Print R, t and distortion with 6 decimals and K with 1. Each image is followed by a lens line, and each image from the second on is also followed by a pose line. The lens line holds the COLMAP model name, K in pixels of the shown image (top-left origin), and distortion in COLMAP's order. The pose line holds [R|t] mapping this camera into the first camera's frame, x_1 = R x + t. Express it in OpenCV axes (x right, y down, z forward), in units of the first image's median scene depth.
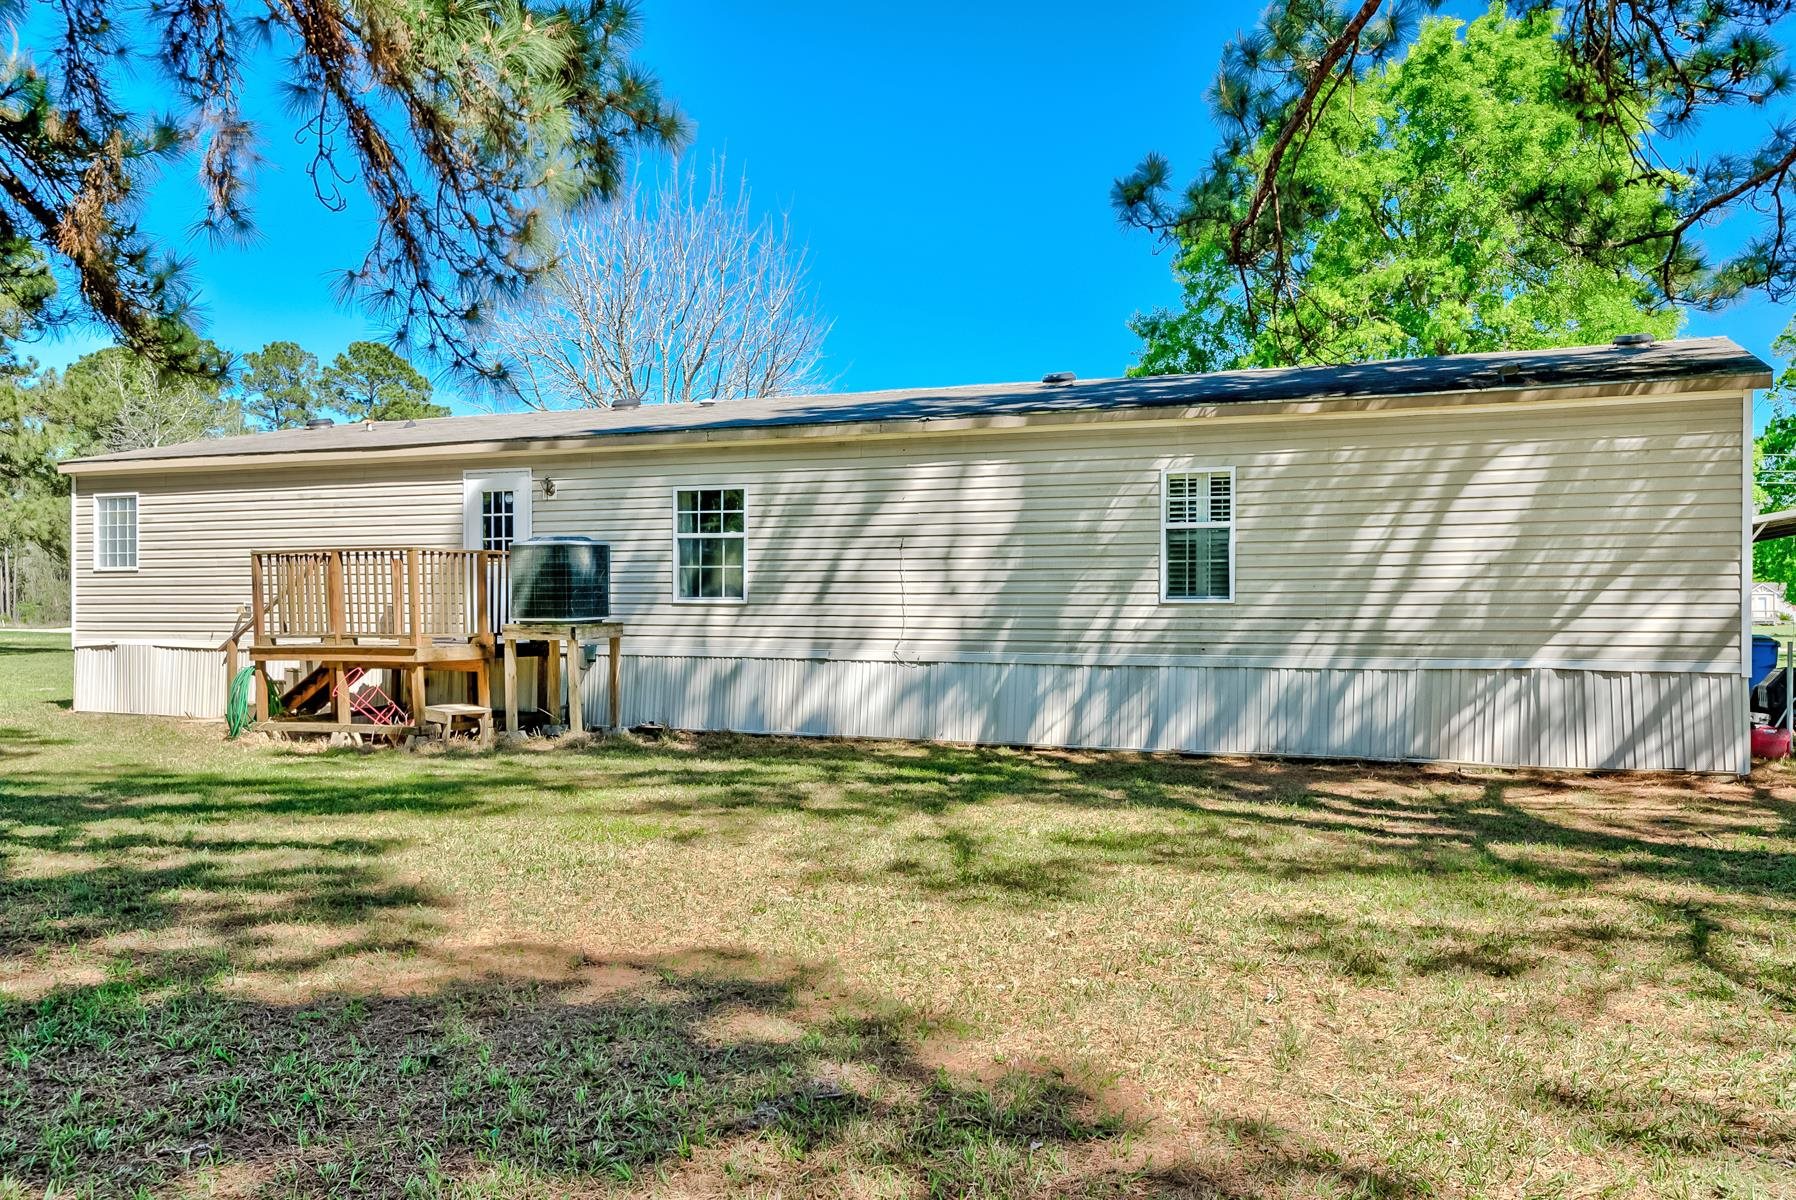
lens RADIAL K [[1621.6, 0, 899.0], [0, 1621.6, 598.8], [0, 0, 1]] dist [-0.014755, 0.004615]
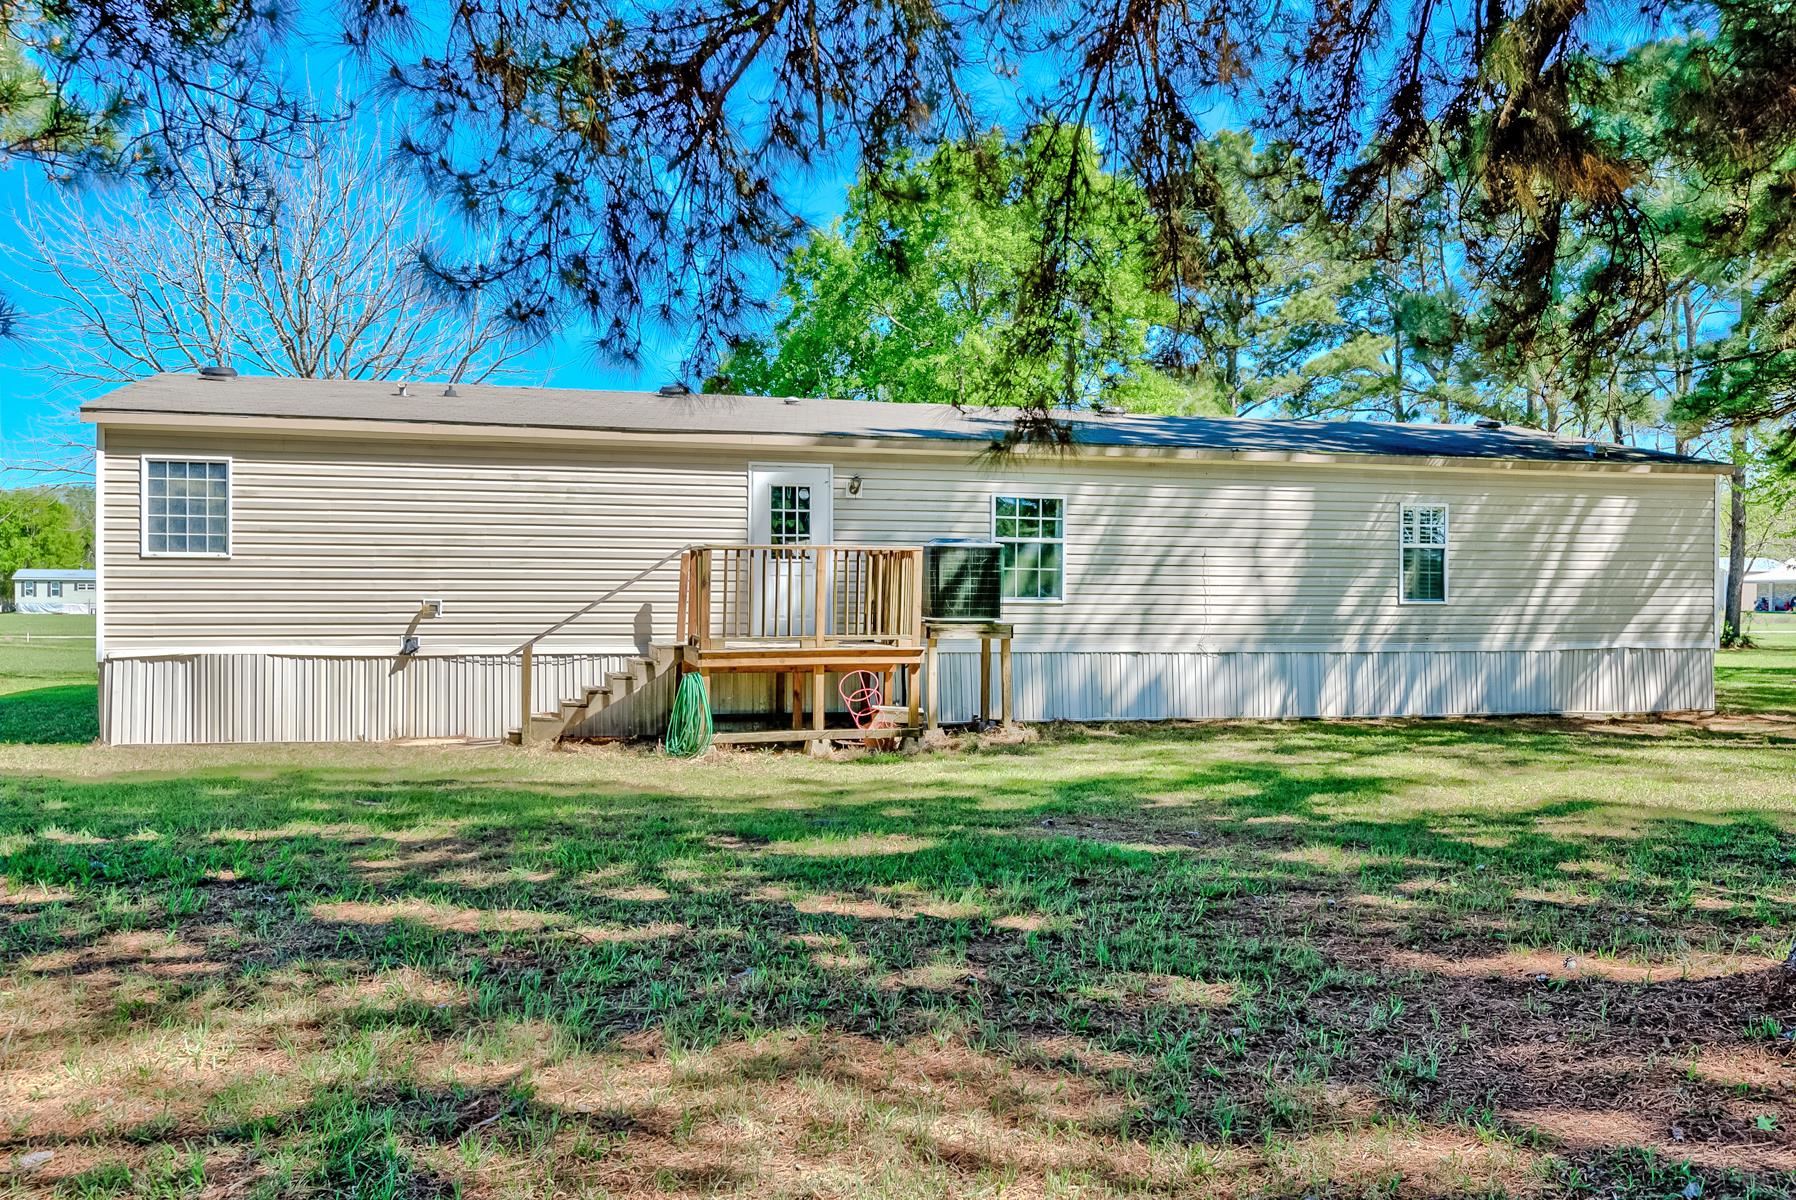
lens RADIAL K [[1621.6, 0, 897.6], [0, 1621.6, 599.8], [0, 0, 1]] dist [-0.014755, 0.004615]
pose [[0.748510, -0.000056, 0.663123, -0.842493], [-0.008019, 0.999926, 0.009136, -0.008019], [-0.663075, -0.012156, 0.748455, 0.236078]]
